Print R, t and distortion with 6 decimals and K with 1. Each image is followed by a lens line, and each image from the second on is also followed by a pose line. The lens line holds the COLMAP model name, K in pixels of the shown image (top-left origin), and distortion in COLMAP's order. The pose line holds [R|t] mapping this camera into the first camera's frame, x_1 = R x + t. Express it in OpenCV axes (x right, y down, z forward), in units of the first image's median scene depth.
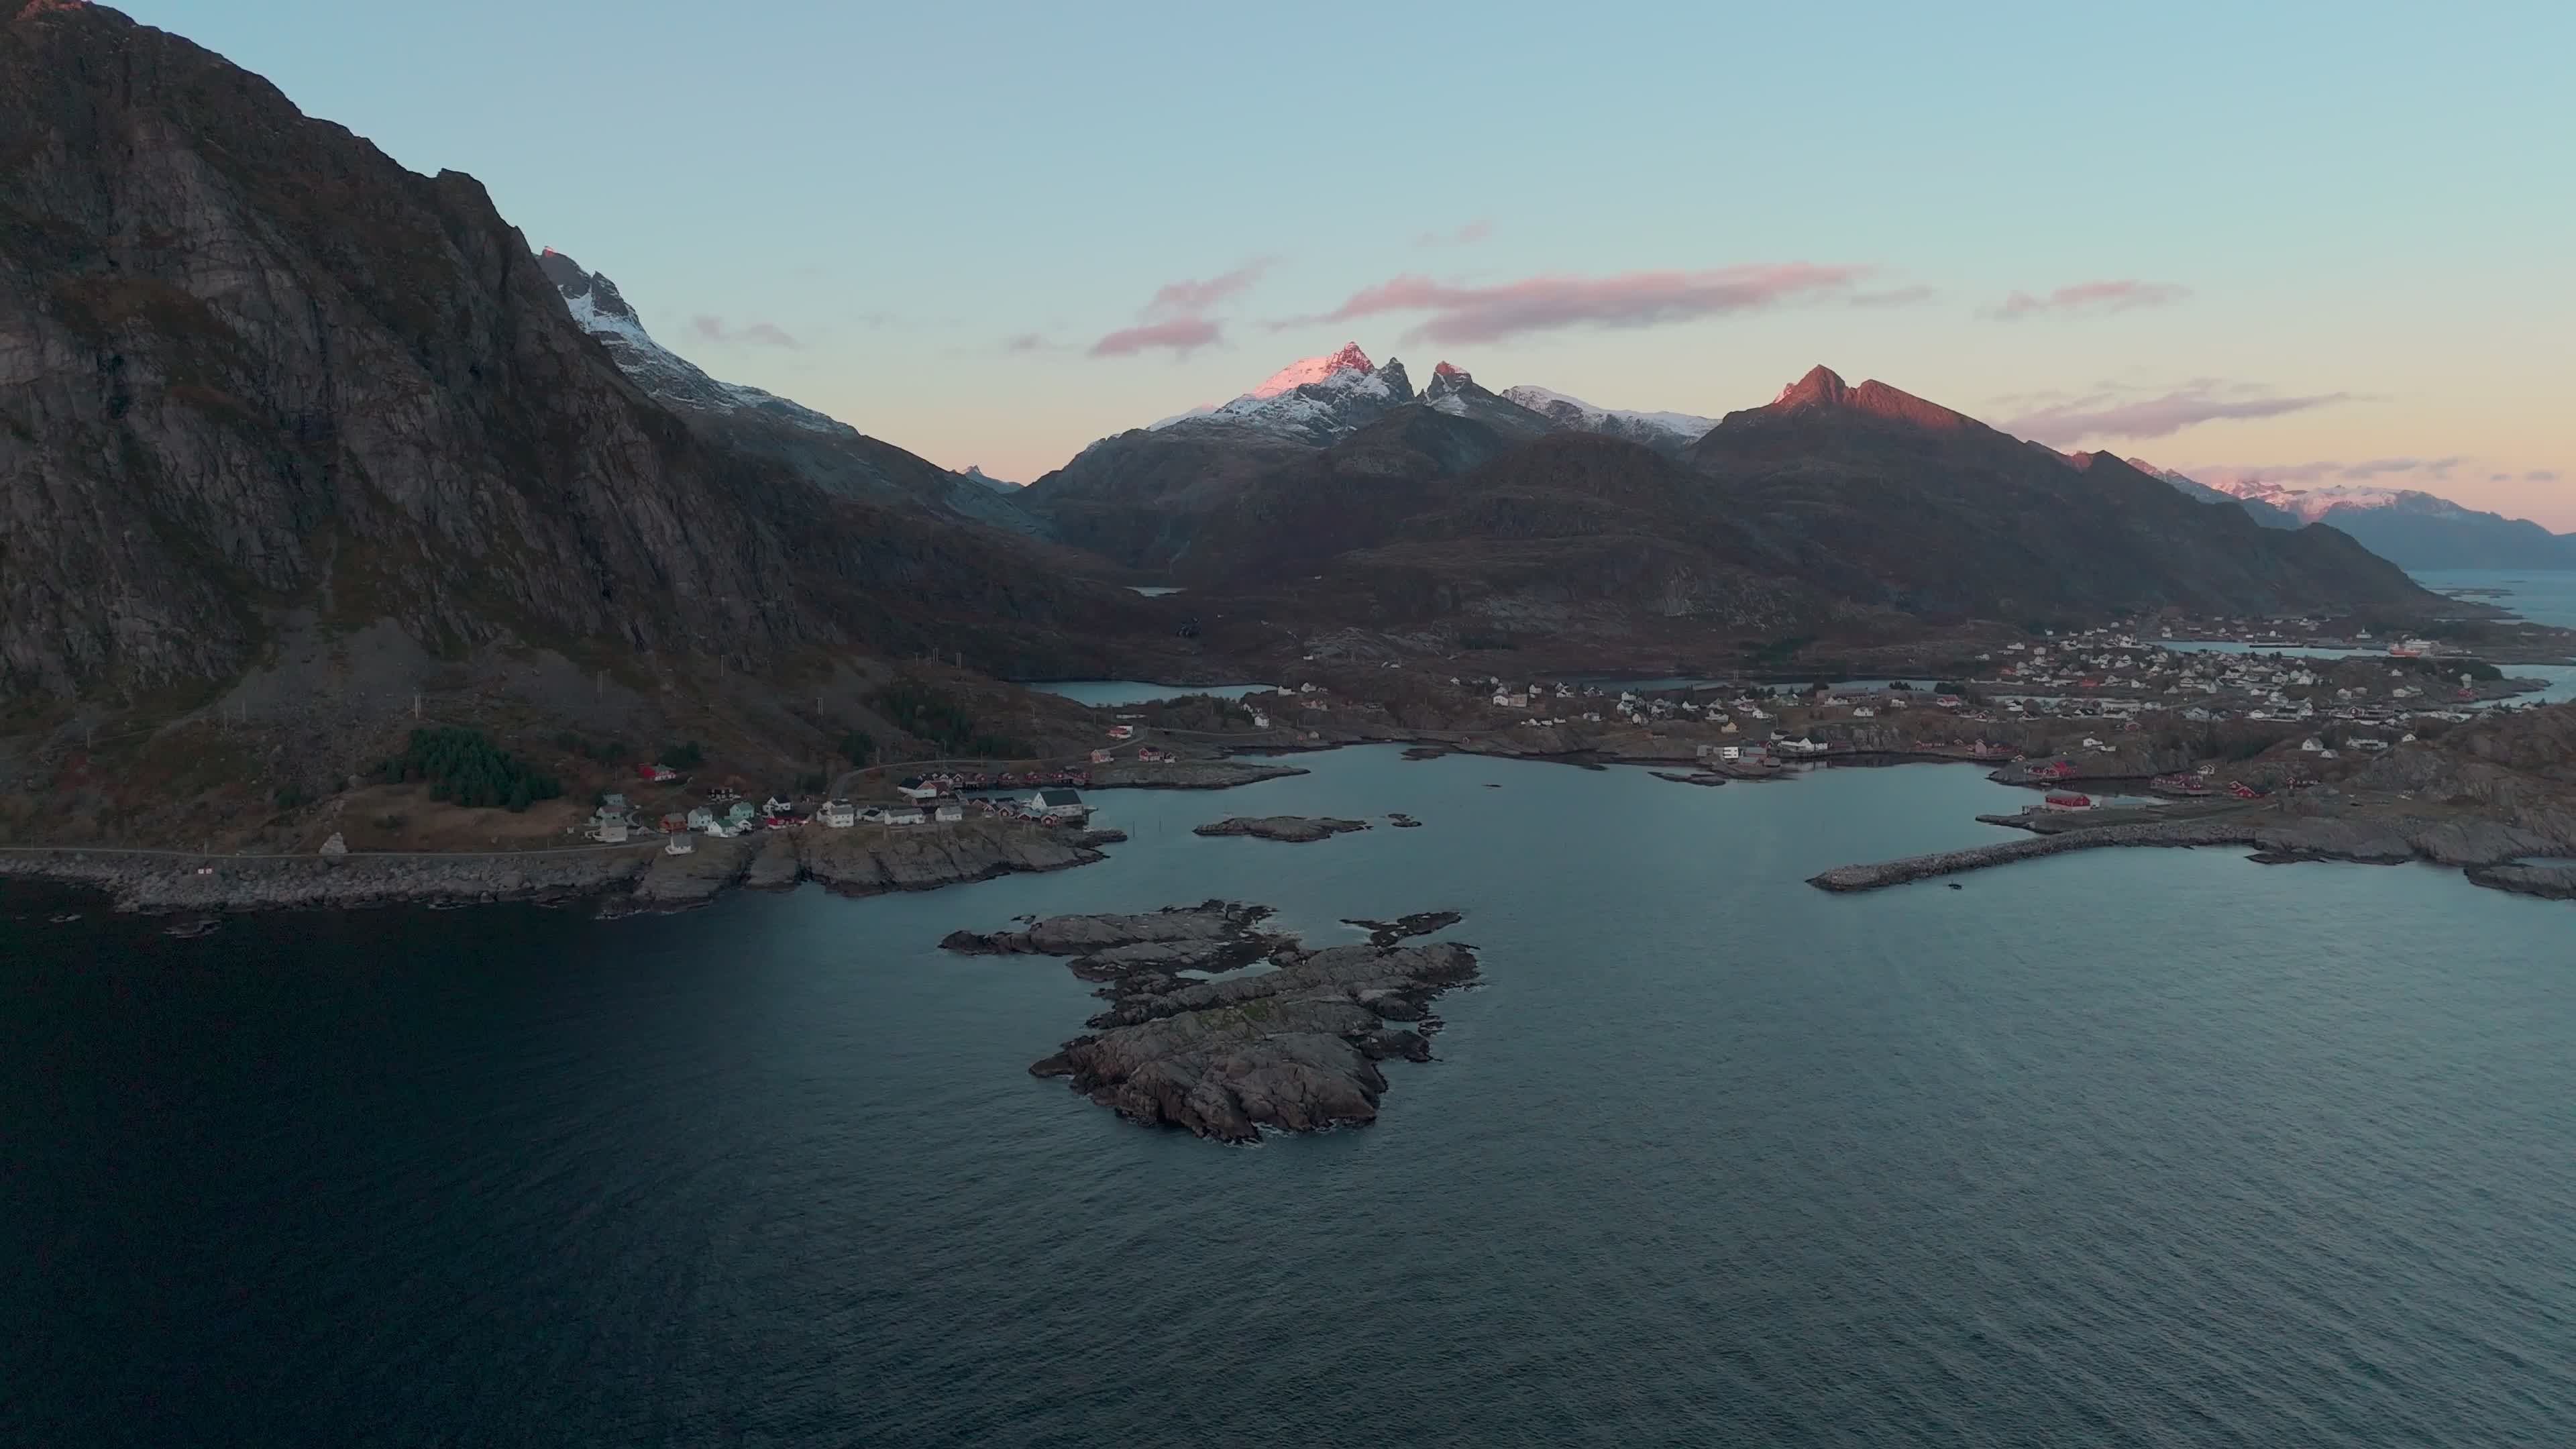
lens RADIAL K [[1867.7, 0, 1288.0], [0, 1867.7, 724.5], [0, 0, 1]] dist [0.088347, -0.081825]
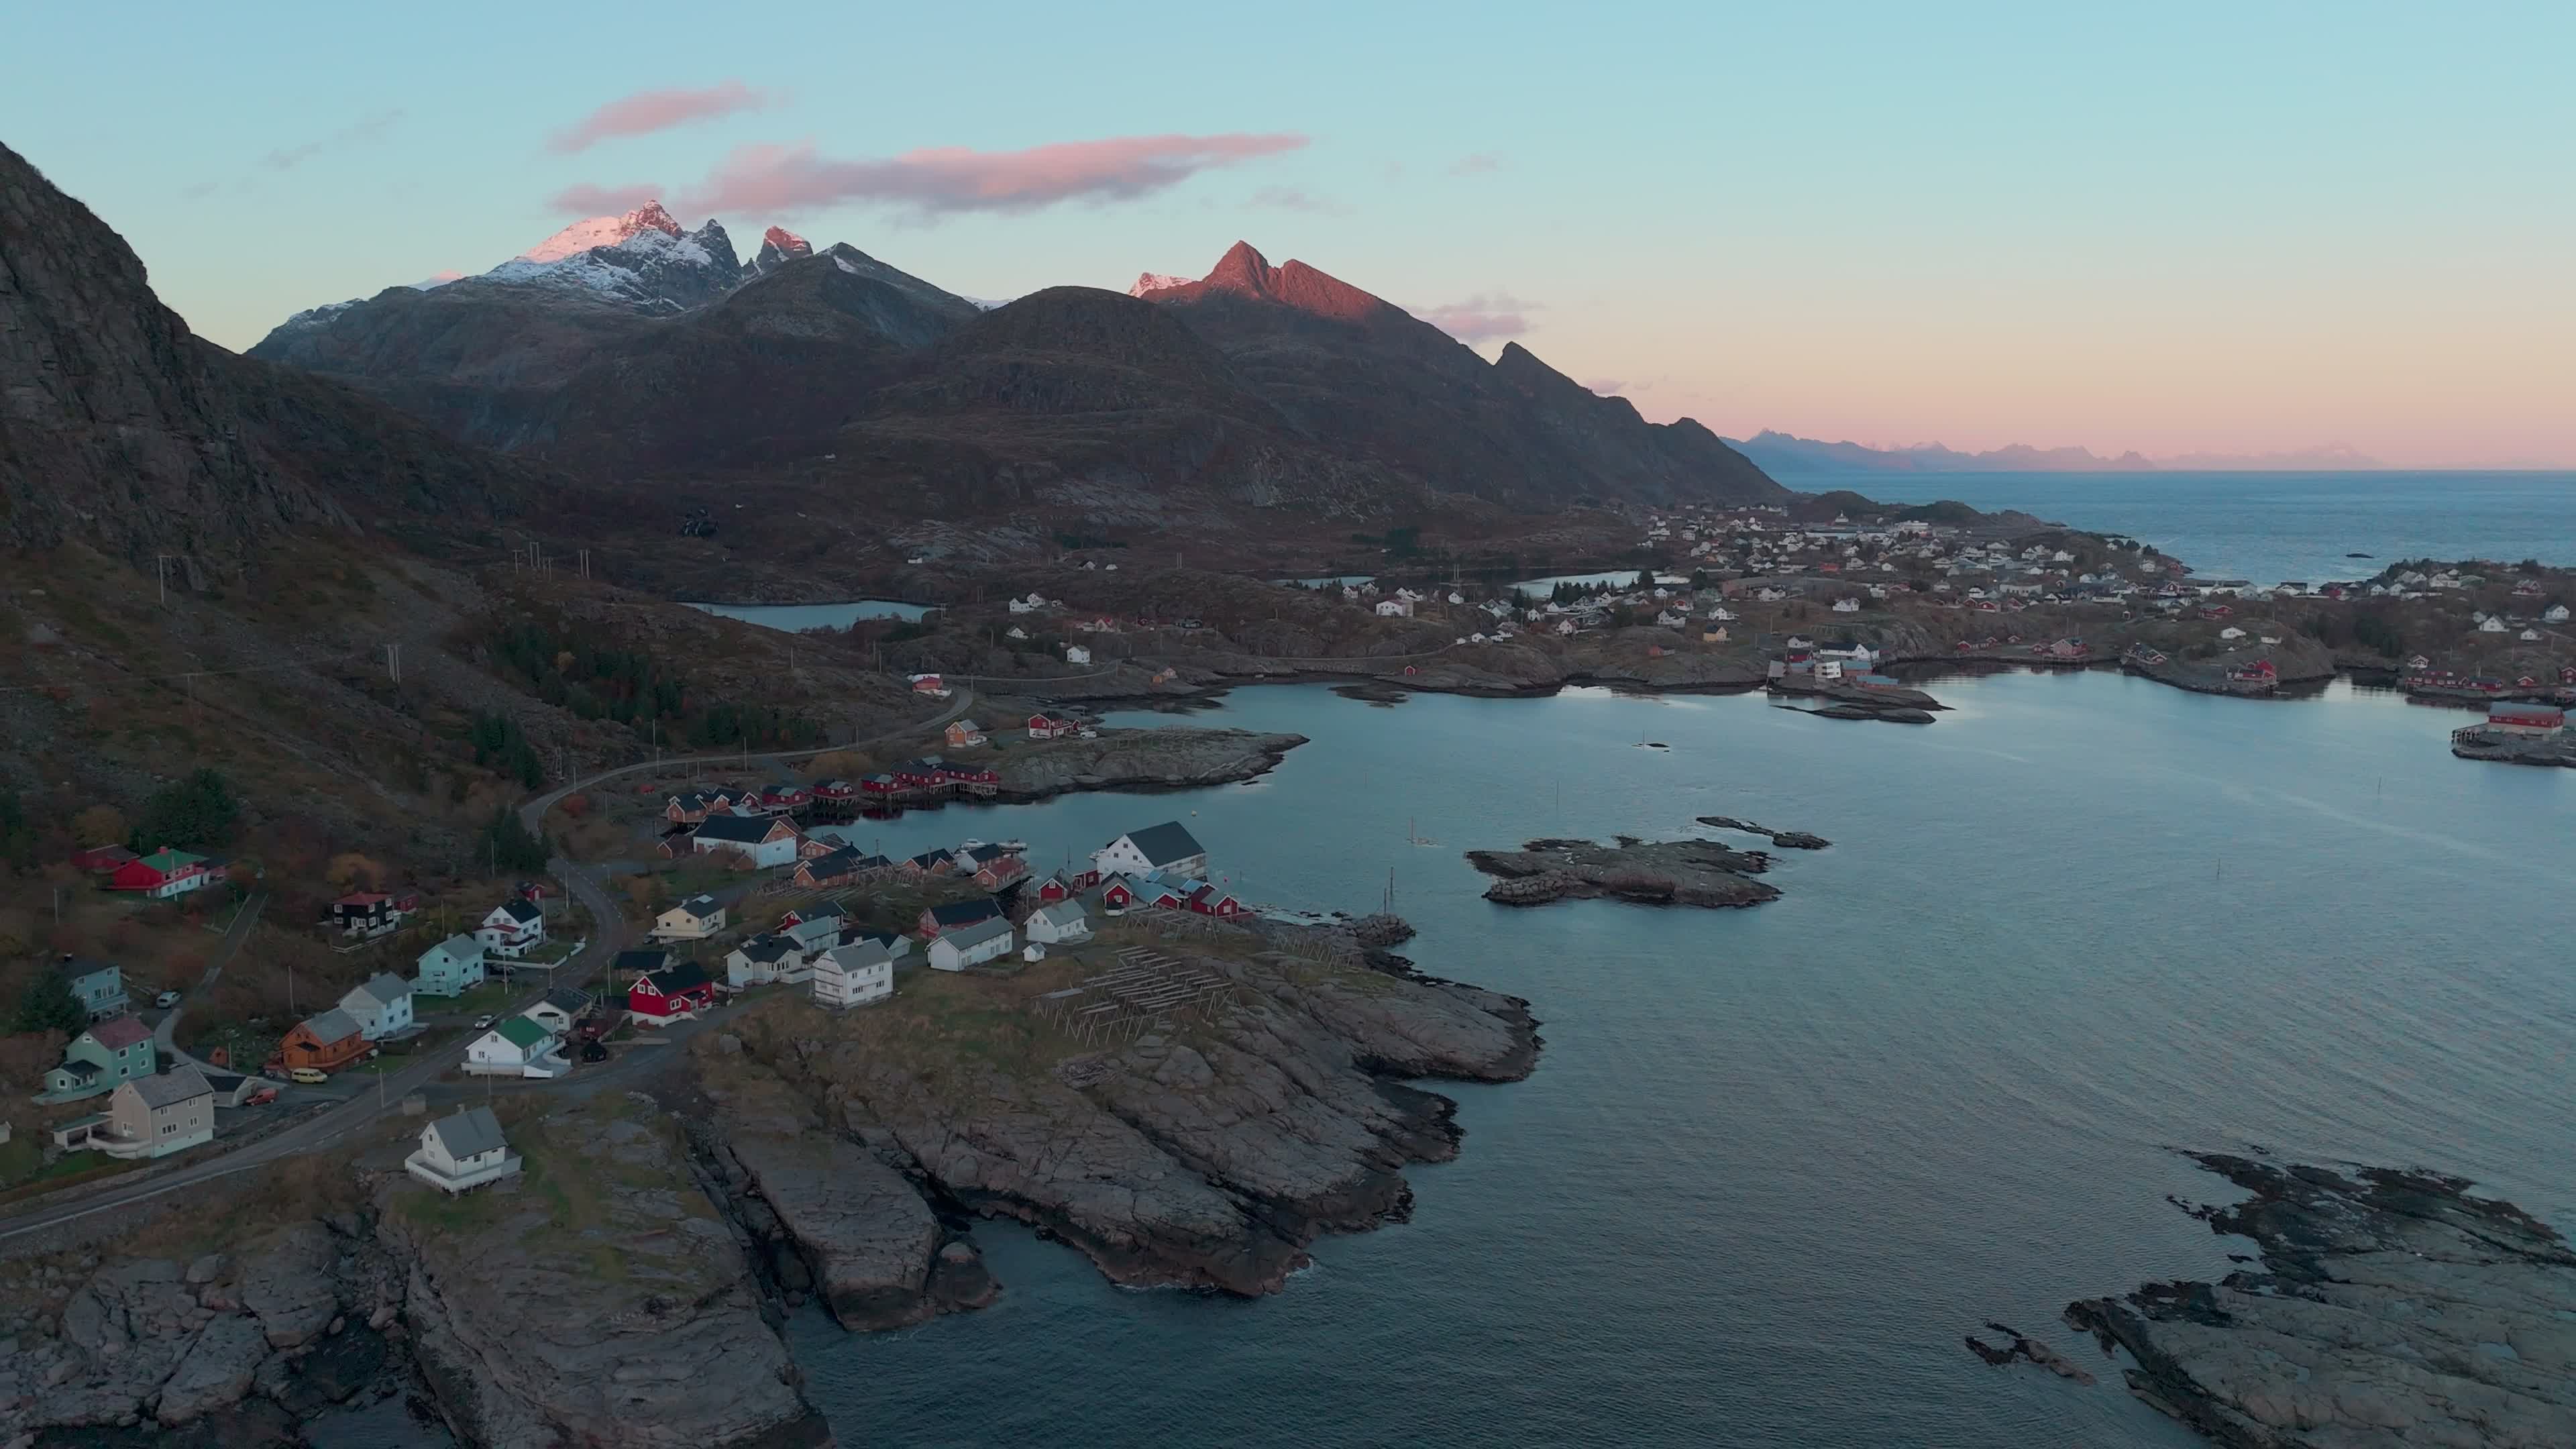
lens RADIAL K [[1867.7, 0, 1288.0], [0, 1867.7, 724.5], [0, 0, 1]] dist [0.088347, -0.081825]
pose [[0.921146, -0.058141, 0.384851, -0.214891], [0.040632, 0.997742, 0.053479, -0.010128], [-0.387091, -0.033625, 0.921428, 0.459525]]
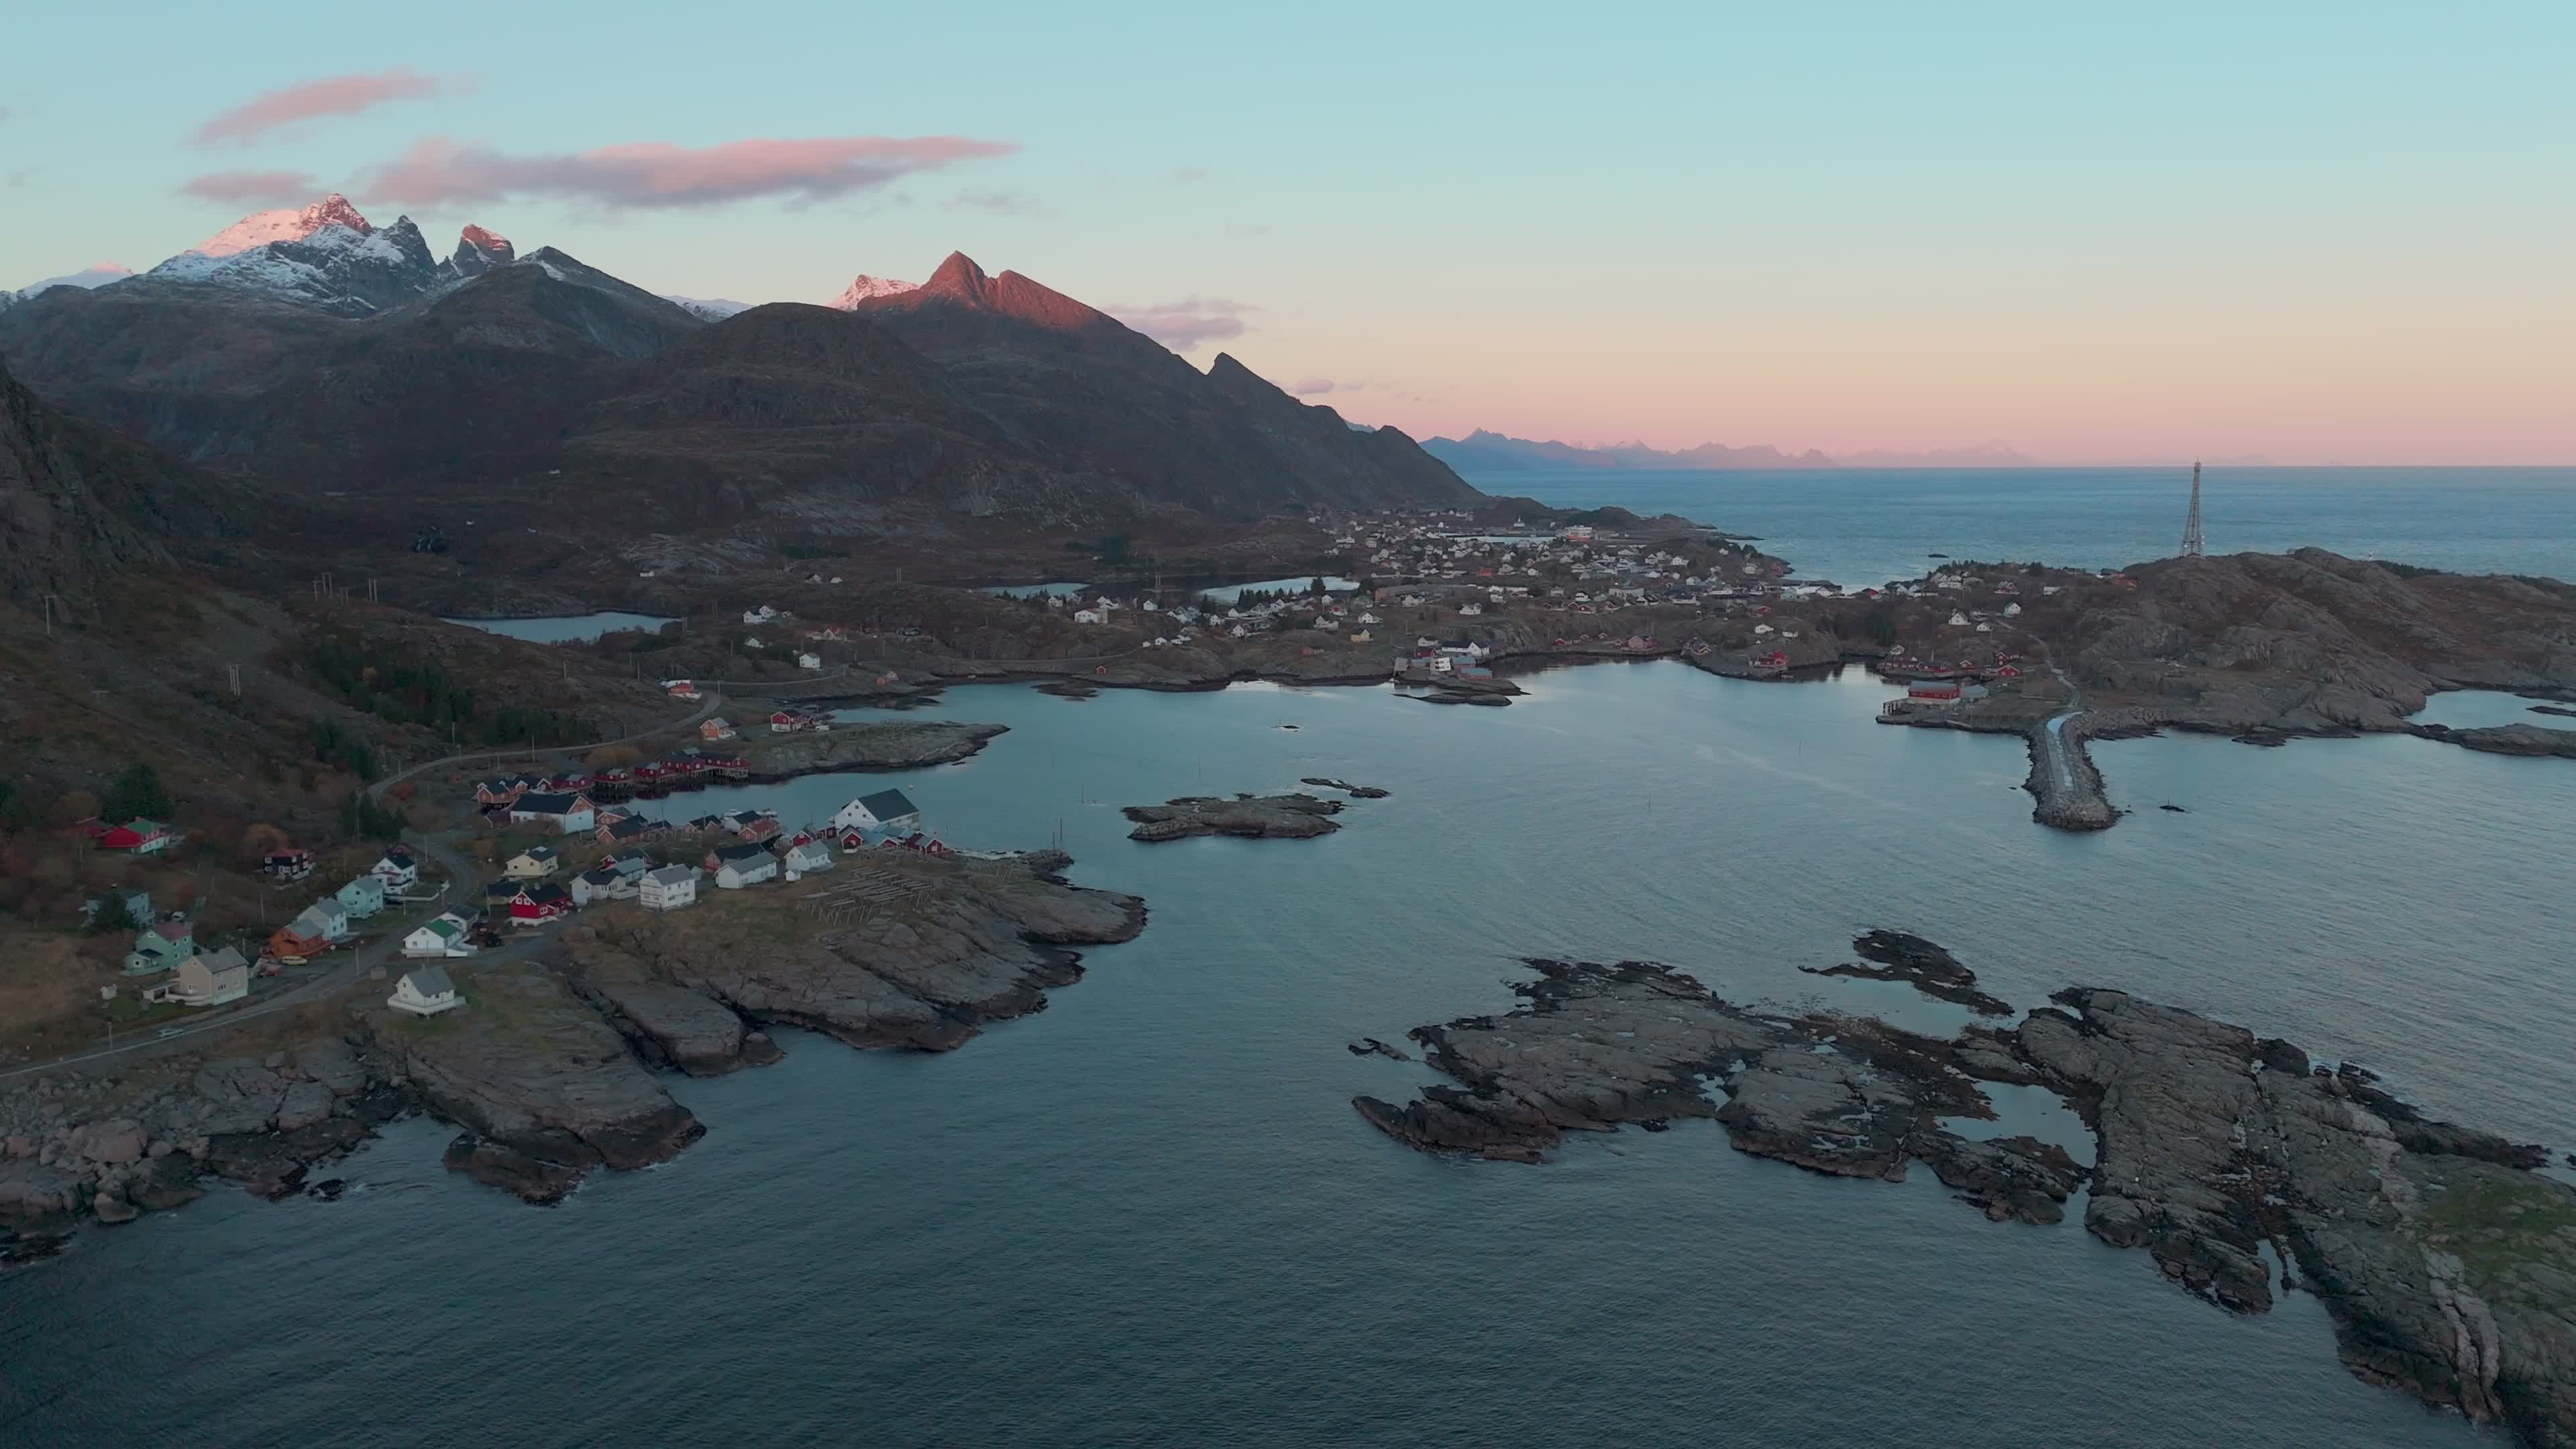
lens RADIAL K [[1871.9, 0, 1290.5], [0, 1871.9, 715.1], [0, 0, 1]] dist [0.081836, -0.069713]
pose [[0.855668, -0.075161, 0.512037, -0.257335], [0.053282, 0.996934, 0.057298, -0.014197], [-0.514774, -0.021746, 0.857050, 0.330301]]
